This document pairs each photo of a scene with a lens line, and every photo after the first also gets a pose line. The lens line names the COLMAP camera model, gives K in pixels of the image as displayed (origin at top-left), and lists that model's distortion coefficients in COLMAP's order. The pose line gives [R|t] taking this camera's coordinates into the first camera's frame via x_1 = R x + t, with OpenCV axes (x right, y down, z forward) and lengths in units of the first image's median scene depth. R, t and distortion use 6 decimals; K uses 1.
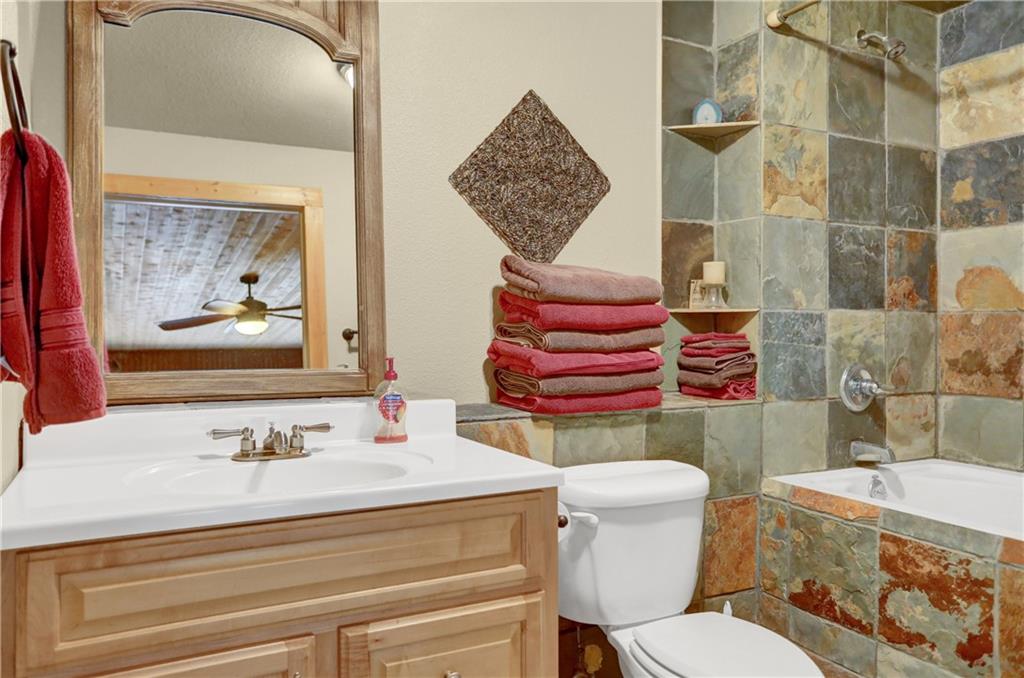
lens RADIAL K [[742.2, 0, 510.5], [0, 742.2, 328.3], [0, 0, 1]] dist [-0.040141, 0.049872]
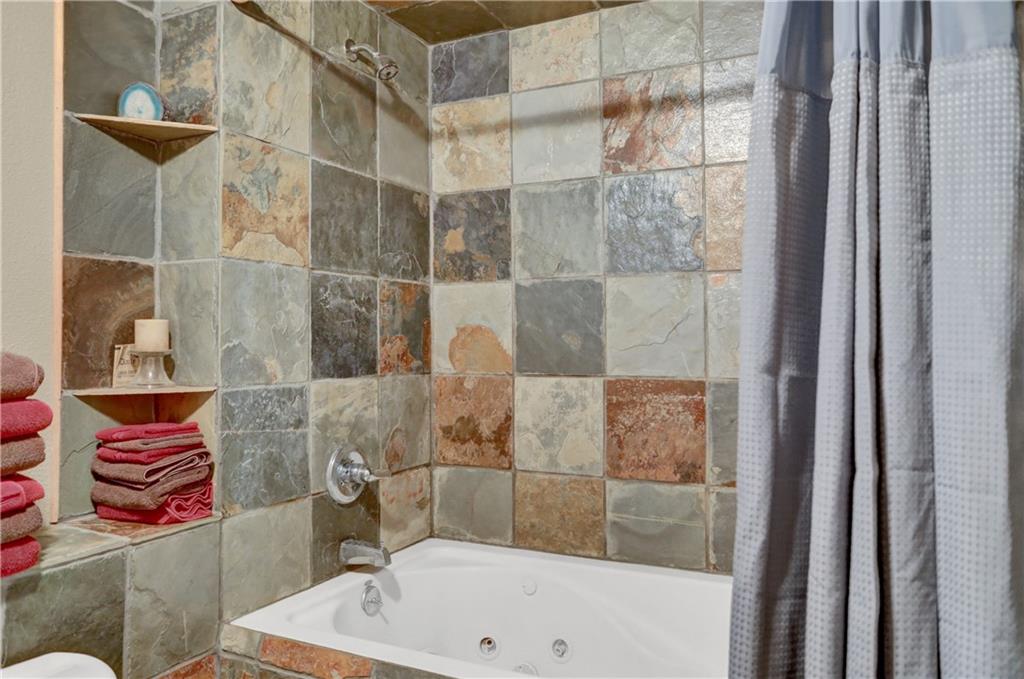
lens RADIAL K [[742.2, 0, 509.0], [0, 742.2, 337.7], [0, 0, 1]] dist [-0.040141, 0.049872]
pose [[0.803562, -0.001027, 0.595220, 0.130286], [0.009026, 0.999905, -0.010460, -0.060814], [-0.595153, 0.013777, 0.803494, 0.239571]]
